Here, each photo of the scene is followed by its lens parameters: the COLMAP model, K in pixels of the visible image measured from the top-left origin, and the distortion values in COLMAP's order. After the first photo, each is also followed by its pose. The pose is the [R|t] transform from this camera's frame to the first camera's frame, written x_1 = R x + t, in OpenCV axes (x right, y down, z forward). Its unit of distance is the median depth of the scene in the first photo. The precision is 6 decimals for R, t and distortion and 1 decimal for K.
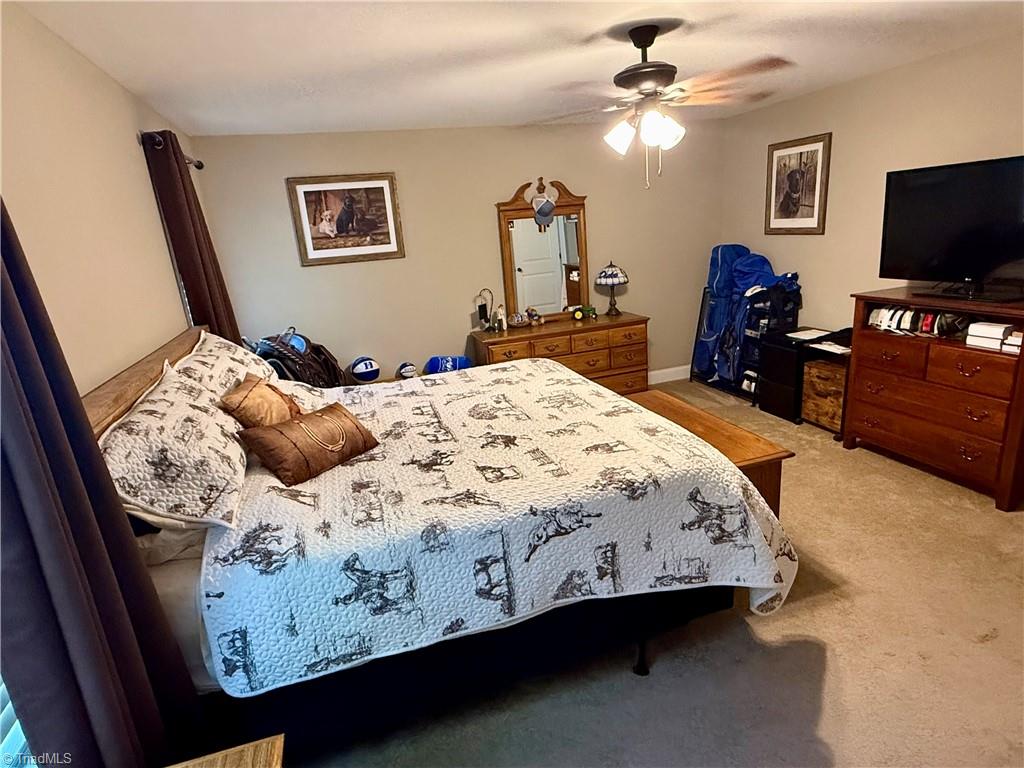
lens RADIAL K [[562.9, 0, 510.5], [0, 562.9, 385.4], [0, 0, 1]] dist [-0.000990, 0.000816]
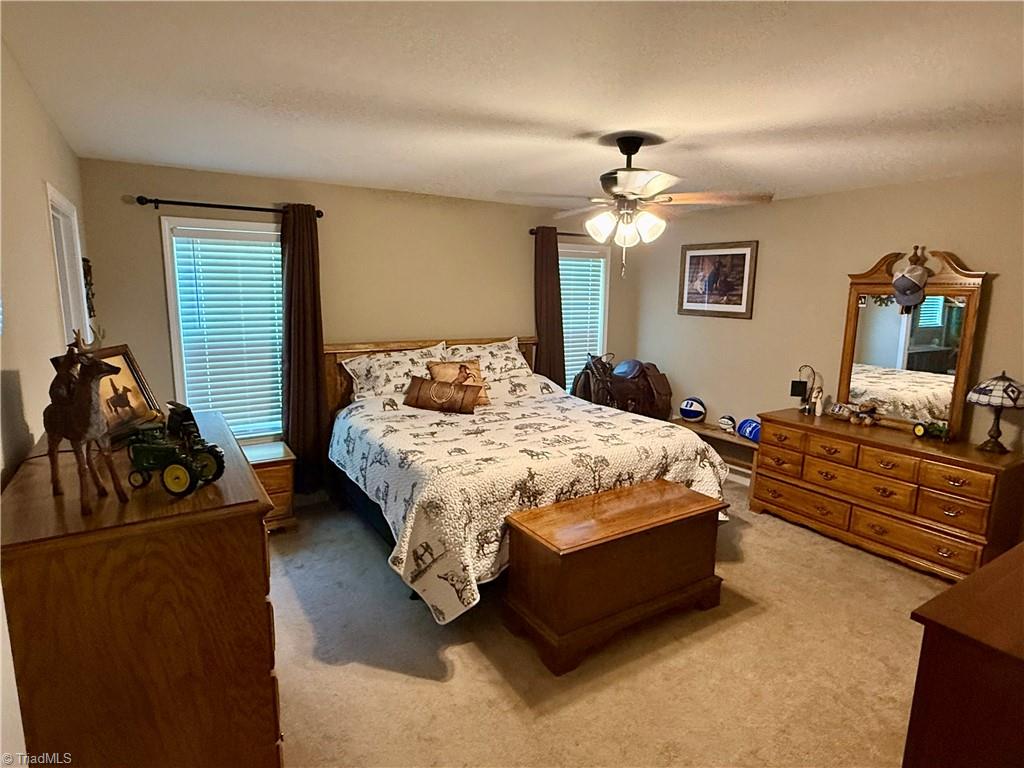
lens RADIAL K [[562.9, 0, 510.5], [0, 562.9, 385.4], [0, 0, 1]] dist [-0.000990, 0.000816]
pose [[0.256695, 0.253870, -0.932554, 0.741138], [-0.302164, 0.937598, 0.172069, -0.166217], [0.918044, 0.237615, 0.317387, 0.303526]]
